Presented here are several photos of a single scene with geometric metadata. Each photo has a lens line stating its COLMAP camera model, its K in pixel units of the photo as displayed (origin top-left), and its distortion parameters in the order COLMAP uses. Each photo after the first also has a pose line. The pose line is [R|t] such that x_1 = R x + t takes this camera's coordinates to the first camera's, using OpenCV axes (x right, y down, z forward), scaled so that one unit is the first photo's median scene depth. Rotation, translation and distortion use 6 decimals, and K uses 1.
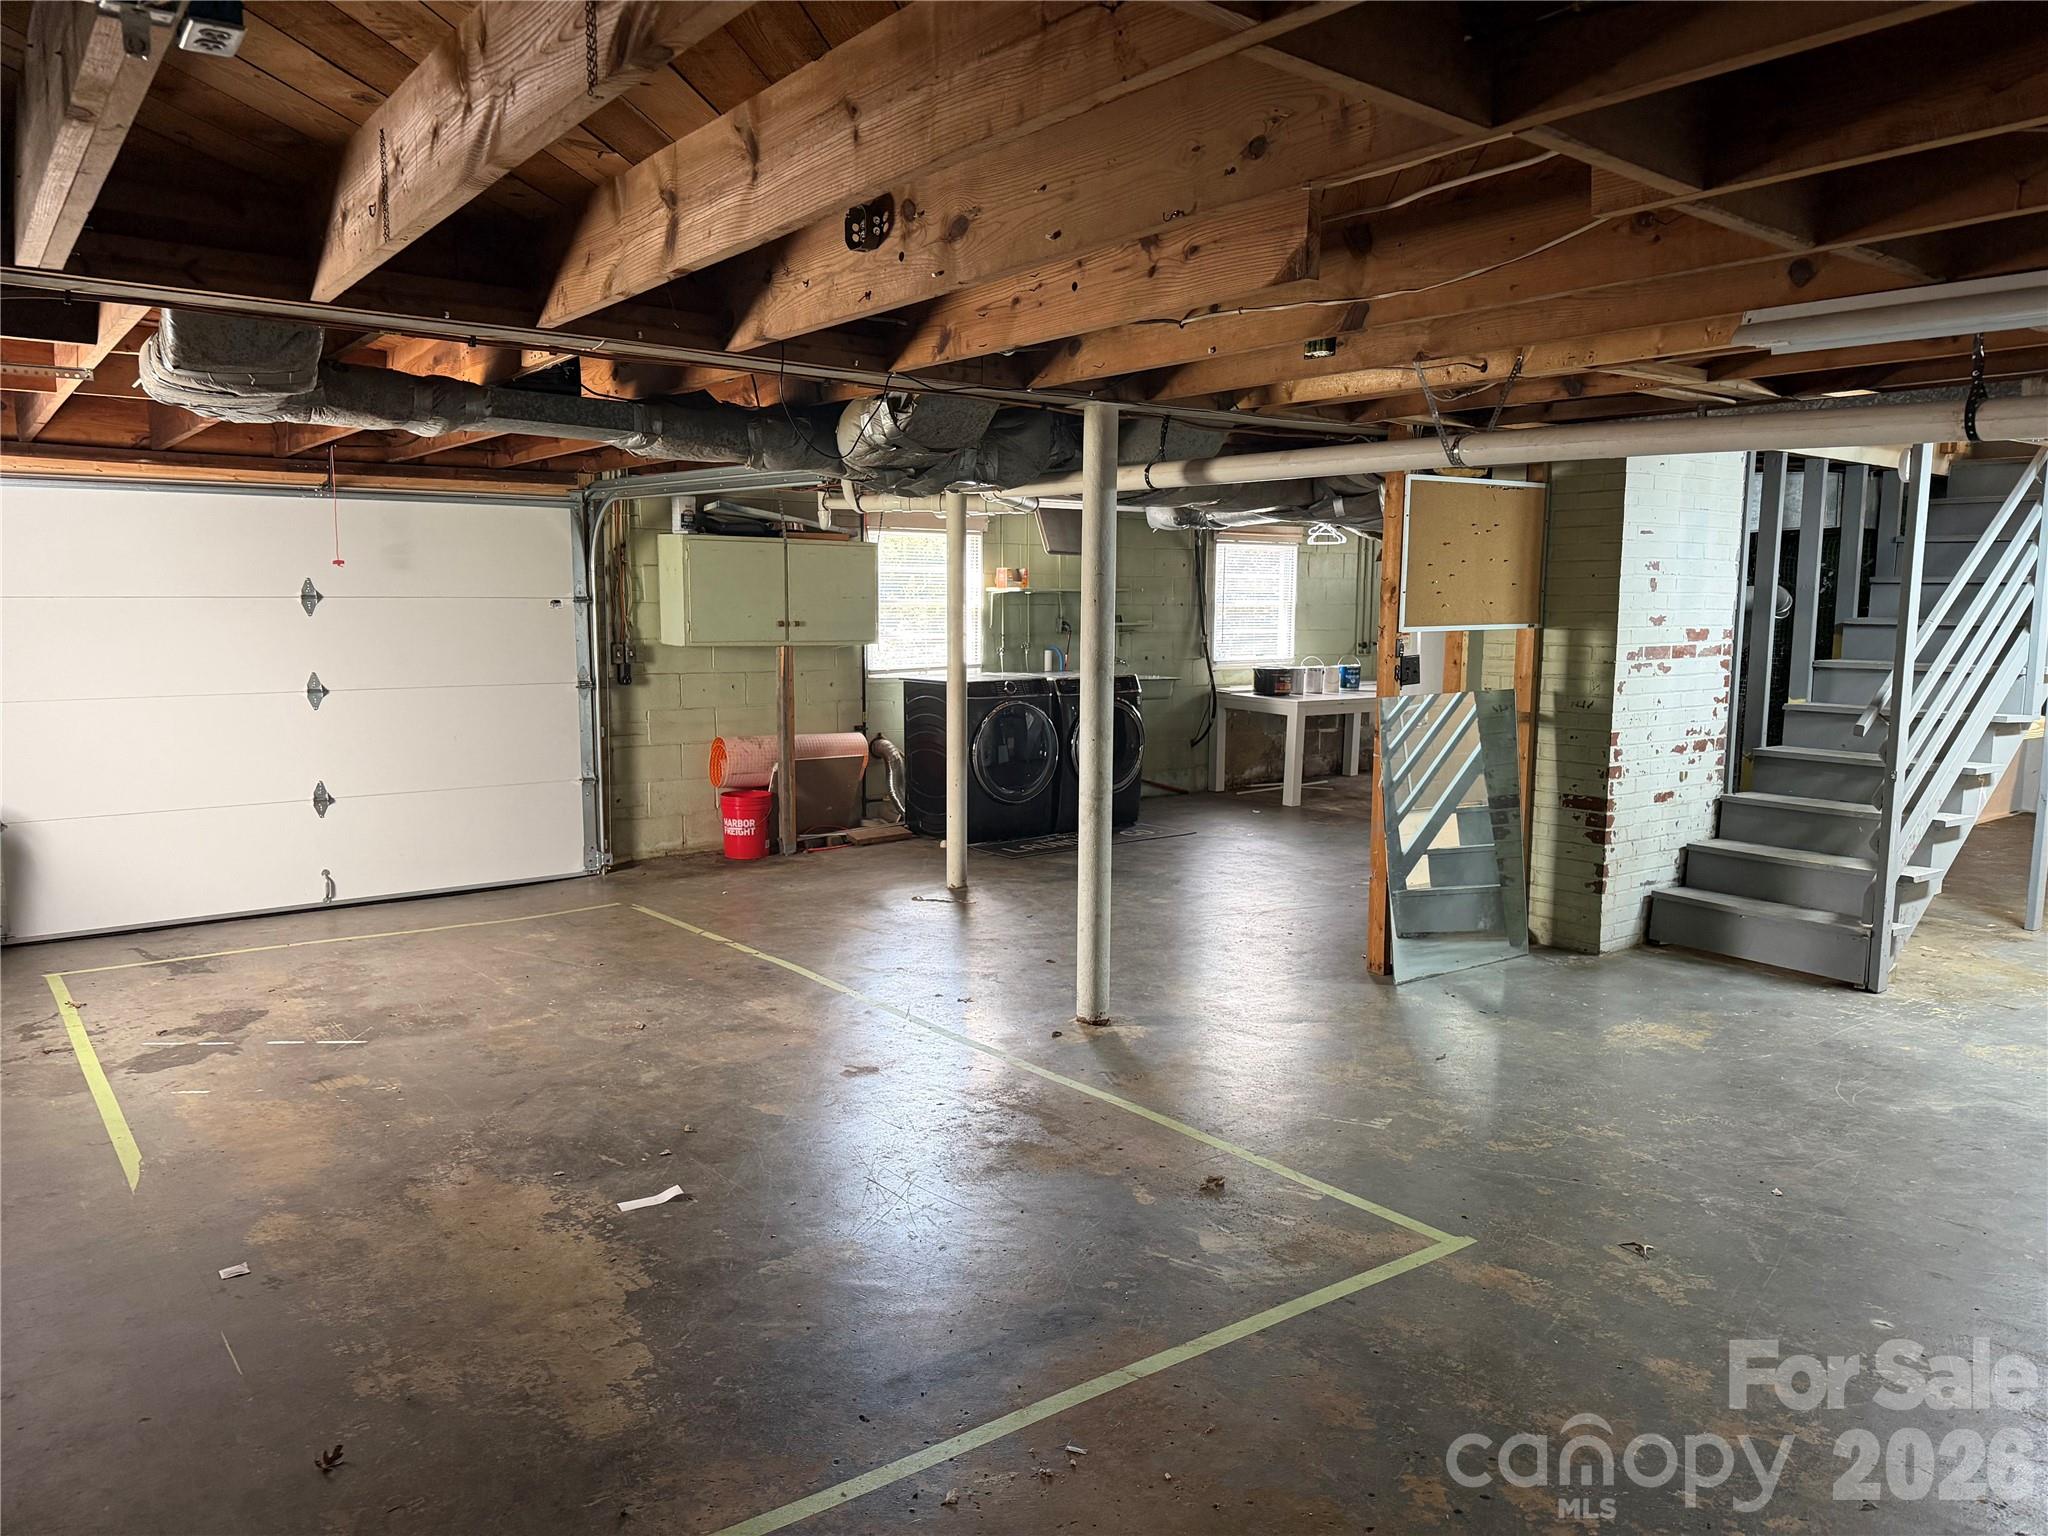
lens RADIAL K [[1446.8, 0, 1034.0], [0, 1446.8, 785.0], [0, 0, 1]] dist [0.057834, -0.062561]
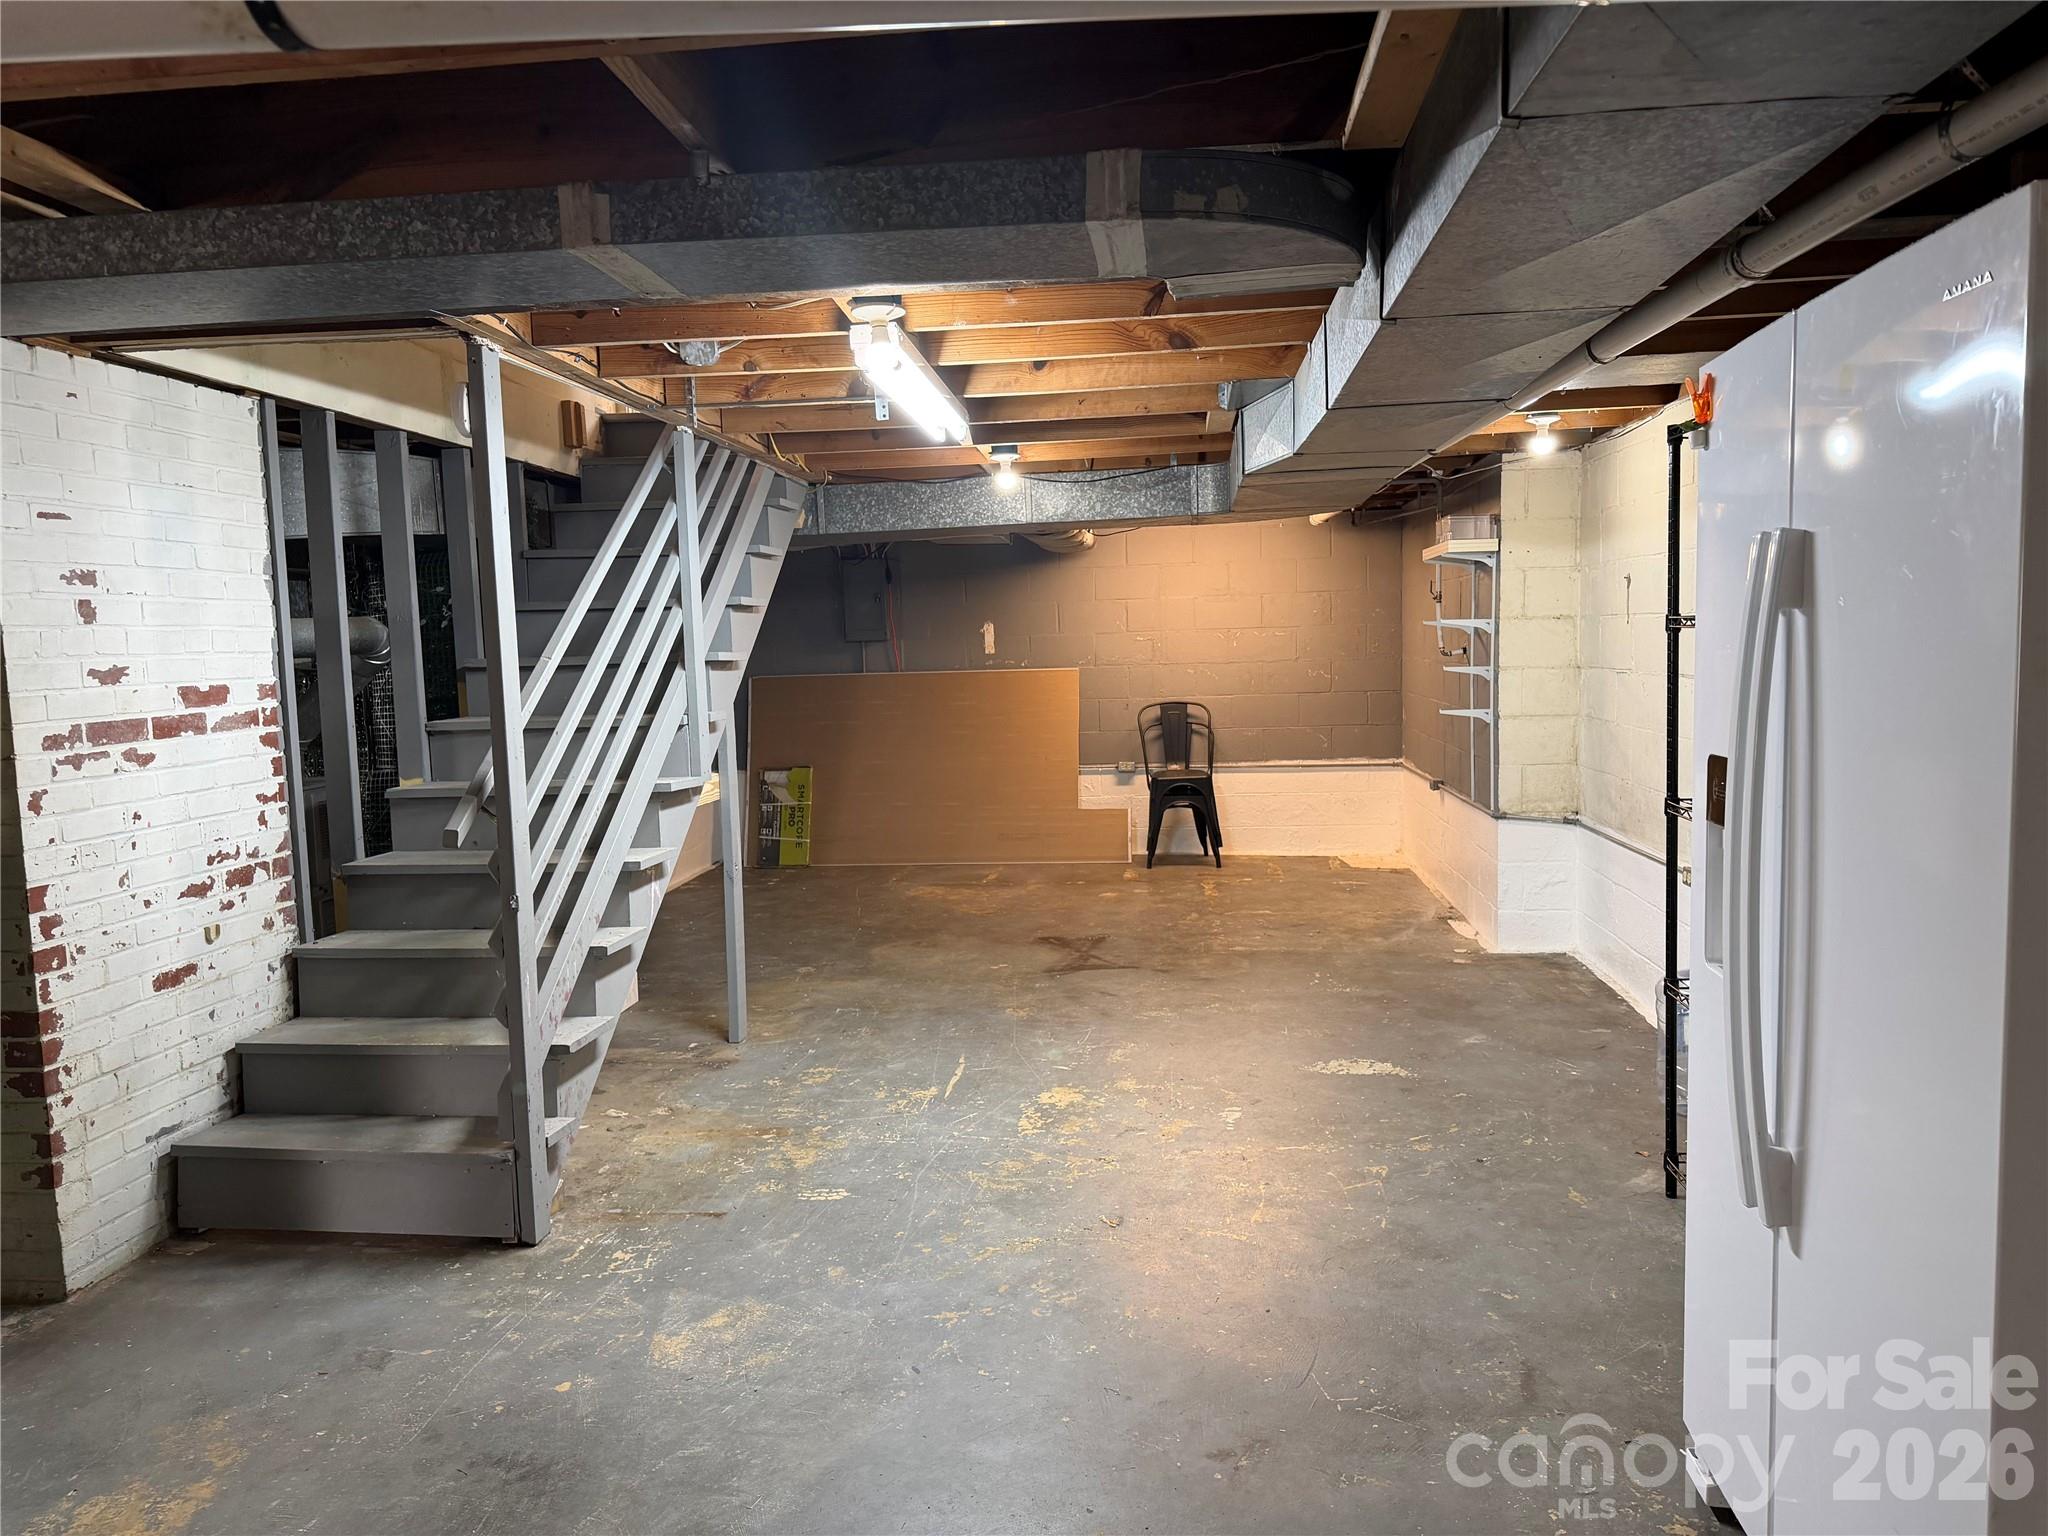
lens RADIAL K [[1446.8, 0, 1023.9], [0, 1446.8, 768.4], [0, 0, 1]] dist [0.057834, -0.062561]
pose [[0.698713, -0.091853, 0.709481, 0.265083], [0.123562, 0.992314, 0.006783, -0.036728], [-0.704650, 0.082925, 0.704692, 0.351000]]
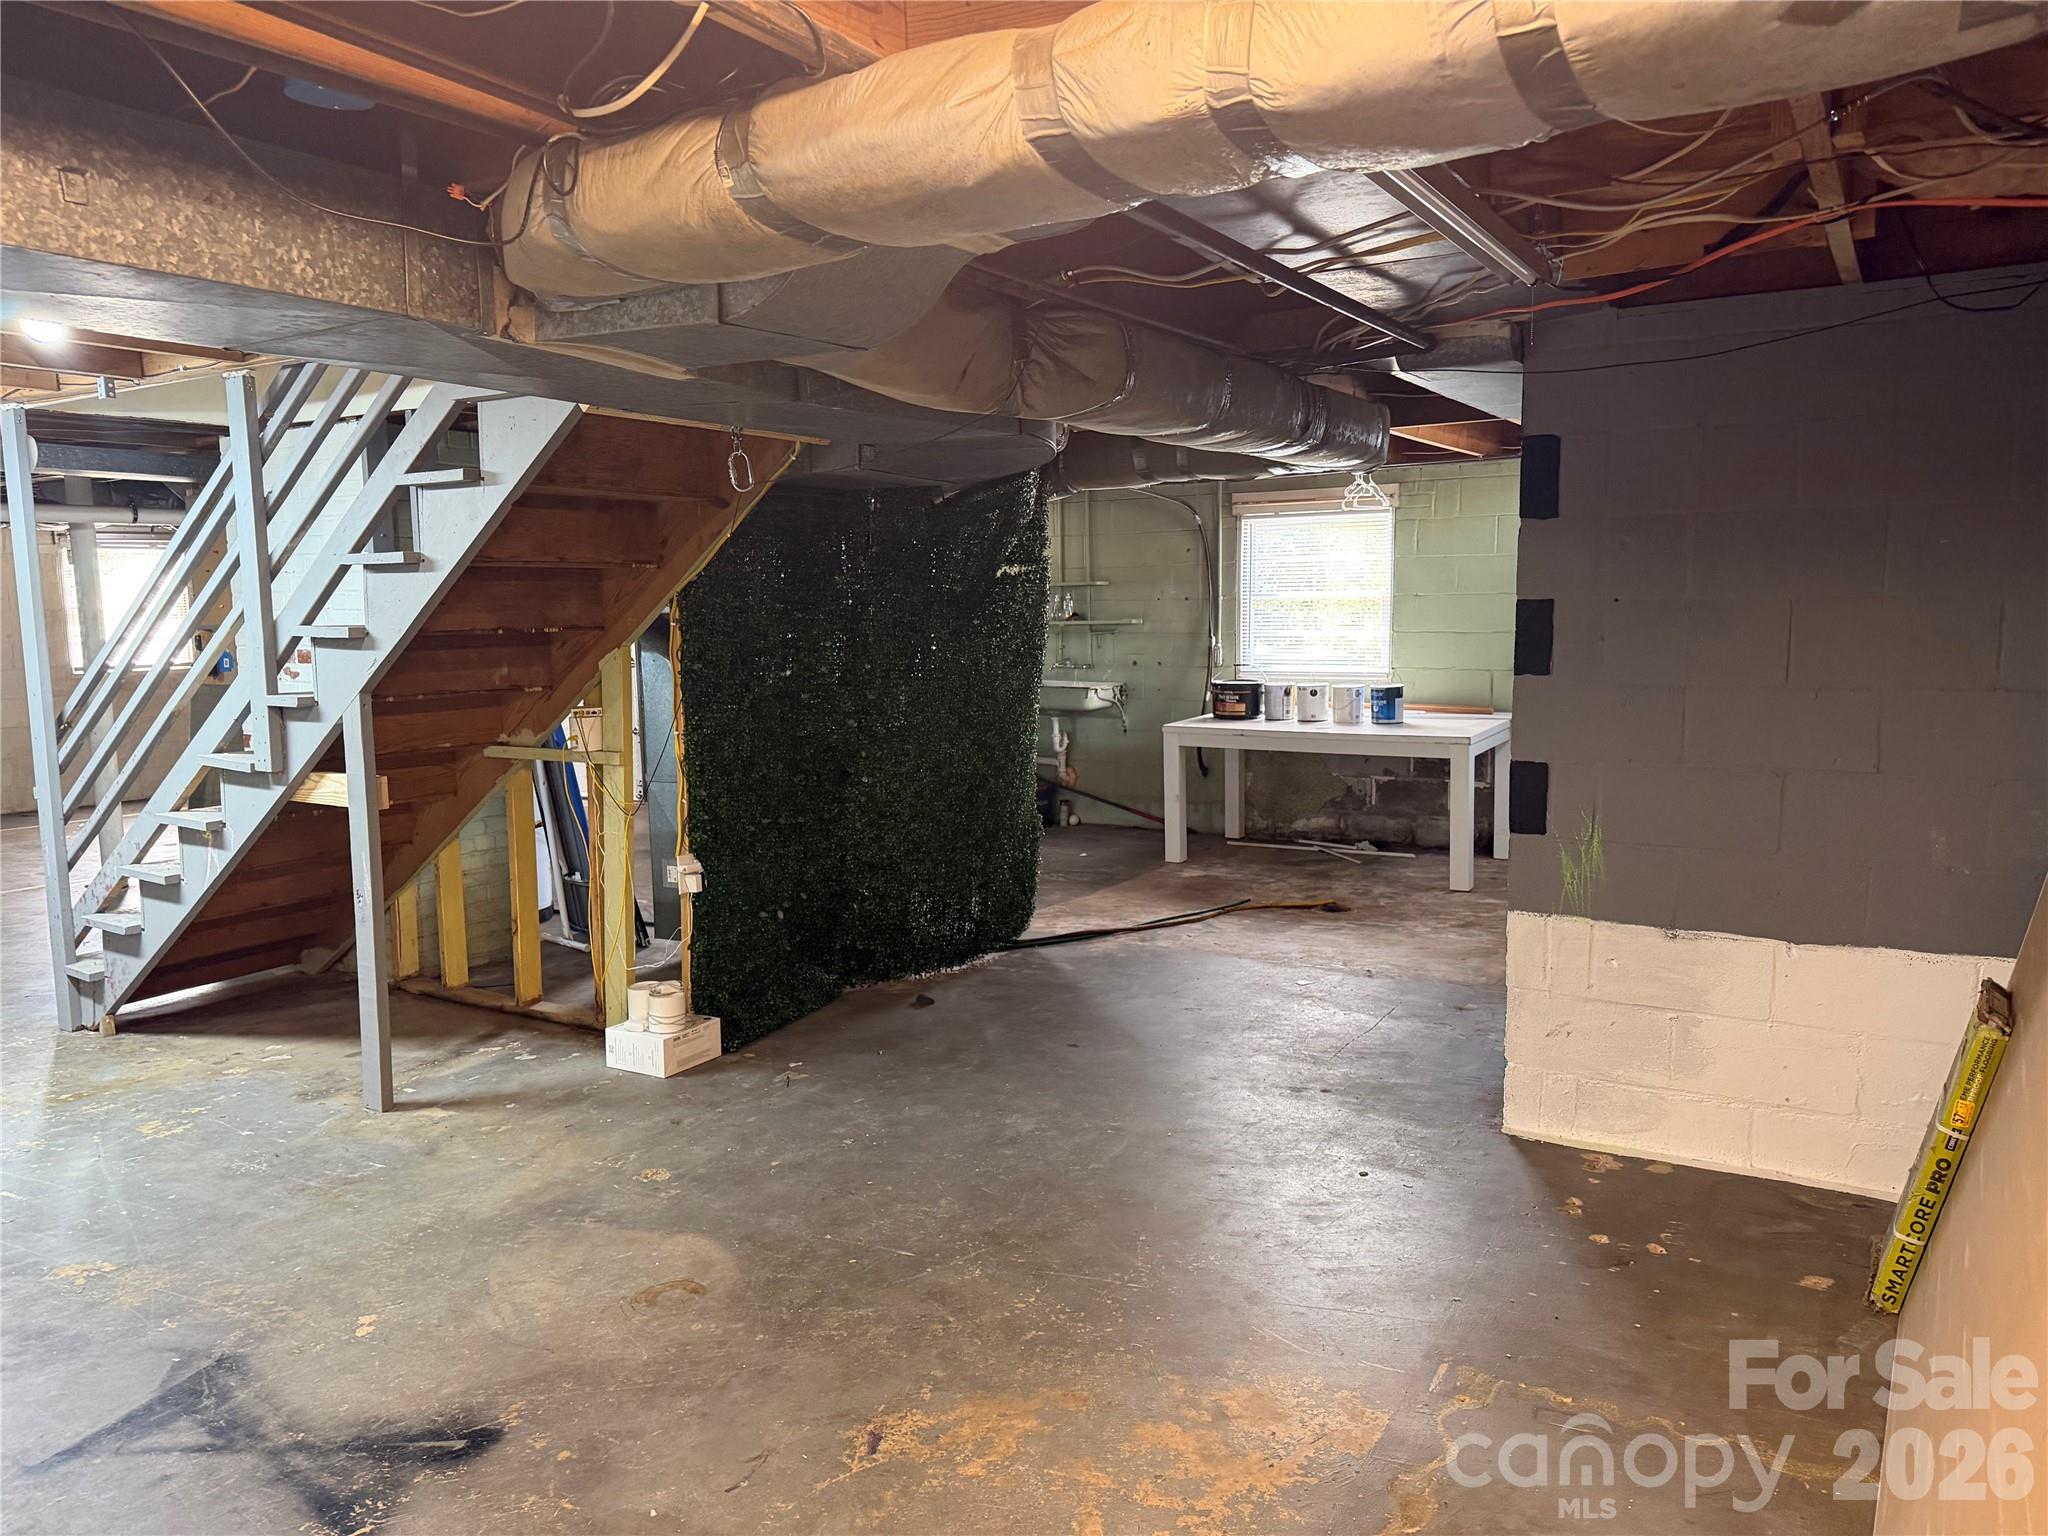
lens RADIAL K [[1446.8, 0, 1017.7], [0, 1446.8, 767.6], [0, 0, 1]] dist [0.057834, -0.062561]
pose [[0.336804, 0.096632, -0.936603, 1.392262], [-0.103356, 0.992503, 0.065232, -0.123322], [0.935885, 0.074833, 0.344267, 1.065949]]
